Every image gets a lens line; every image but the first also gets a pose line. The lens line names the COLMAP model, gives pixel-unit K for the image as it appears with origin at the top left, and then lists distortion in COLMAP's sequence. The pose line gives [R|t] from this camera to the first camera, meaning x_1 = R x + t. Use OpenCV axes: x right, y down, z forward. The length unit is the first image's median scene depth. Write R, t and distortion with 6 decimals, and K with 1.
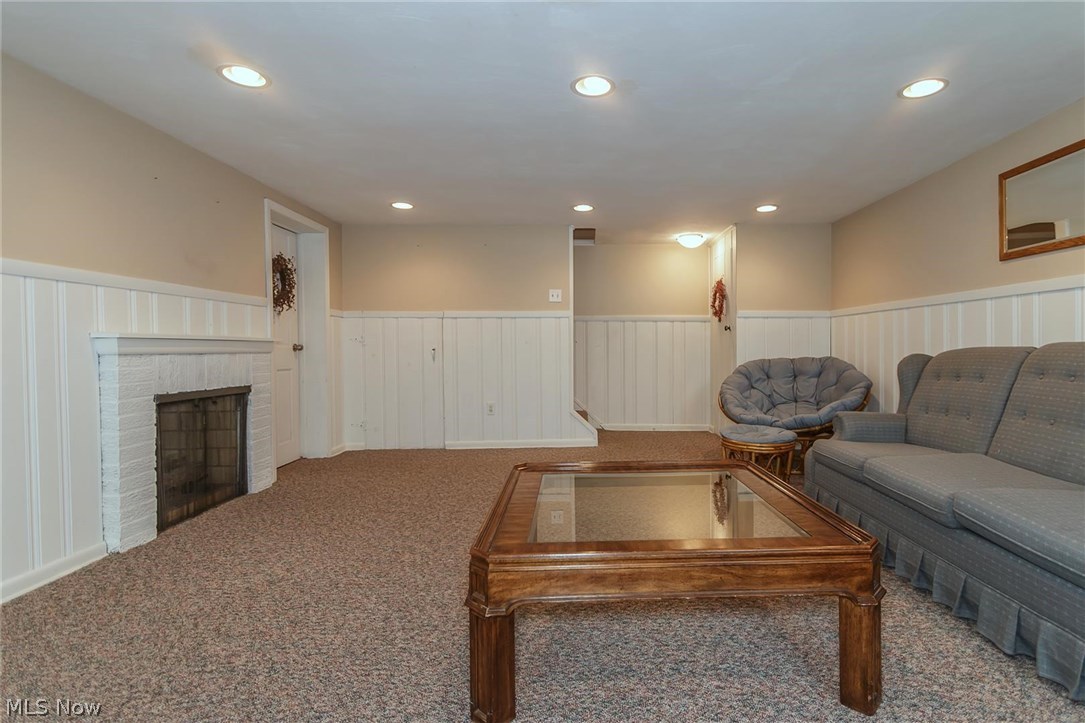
lens RADIAL K [[591.1, 0, 542.5], [0, 591.1, 361.5], [0, 0, 1]] dist [0.015766, 0.000278]
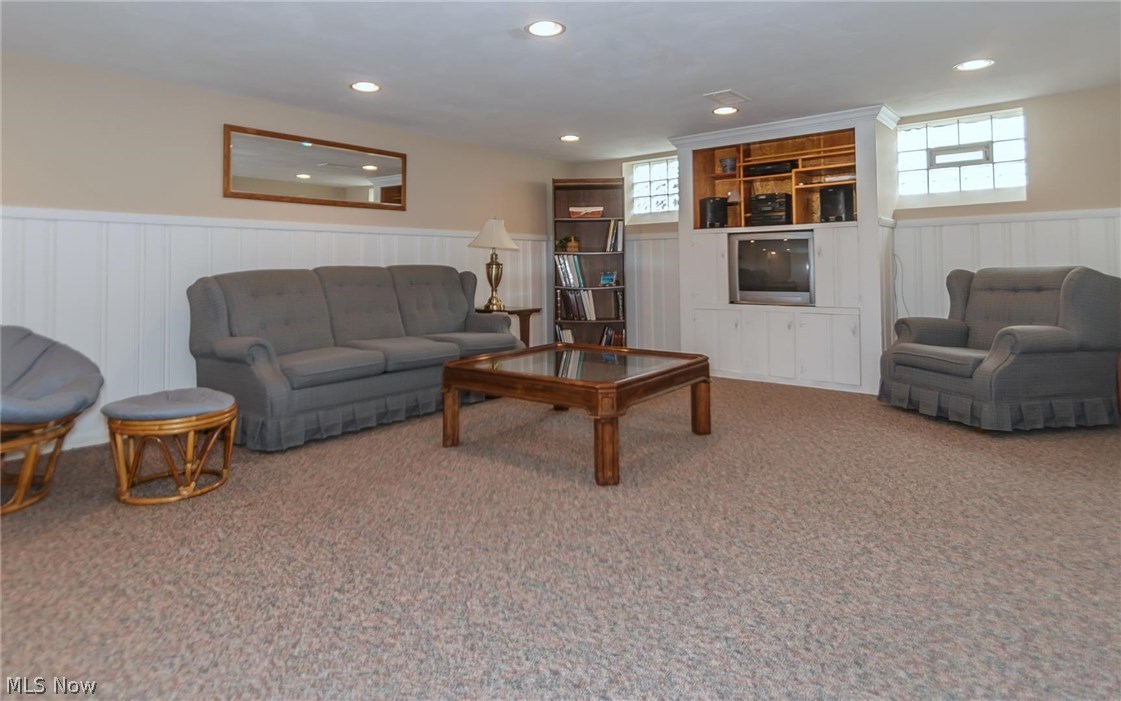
lens RADIAL K [[579.5, 0, 560.5], [0, 579.5, 350.5], [0, 0, 1]] dist [-0.000155, -0.000003]
pose [[-0.831383, -0.069004, 0.551398, -0.431359], [0.026656, 0.986166, 0.163605, -0.039541], [-0.555060, 0.150716, -0.818042, 1.582749]]
